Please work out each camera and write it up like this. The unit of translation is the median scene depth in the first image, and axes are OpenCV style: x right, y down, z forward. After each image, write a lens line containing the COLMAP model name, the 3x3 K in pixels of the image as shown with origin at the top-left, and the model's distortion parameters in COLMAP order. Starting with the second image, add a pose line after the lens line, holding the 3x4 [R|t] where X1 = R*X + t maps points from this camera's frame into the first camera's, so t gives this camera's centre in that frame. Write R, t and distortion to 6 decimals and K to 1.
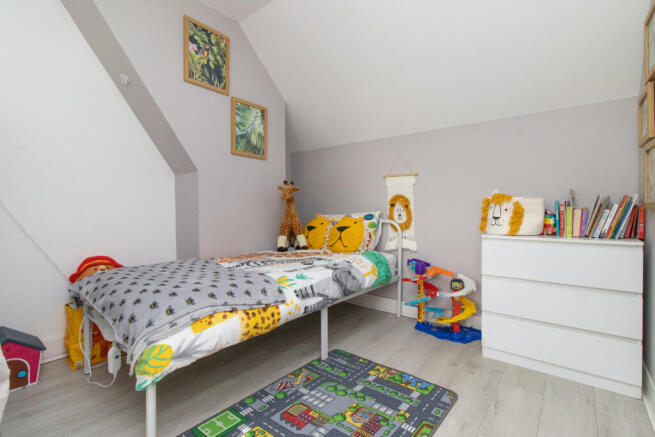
lens RADIAL K [[311.7, 0, 327.7], [0, 311.7, 219.3], [0, 0, 1]] dist [-0.001645, -0.000193]
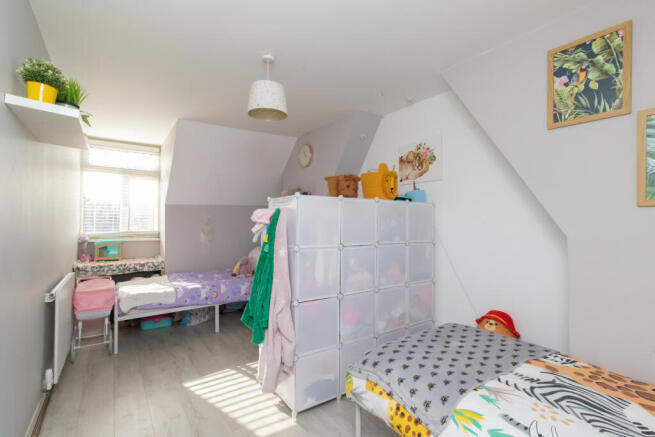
lens RADIAL K [[311.7, 0, 327.7], [0, 311.7, 217.8], [0, 0, 1]] dist [-0.001645, -0.000193]
pose [[-0.285634, -0.004446, -0.958328, 0.480365], [-0.025993, 0.999657, 0.003109, -0.191870], [0.957986, 0.025797, -0.285652, 0.658325]]
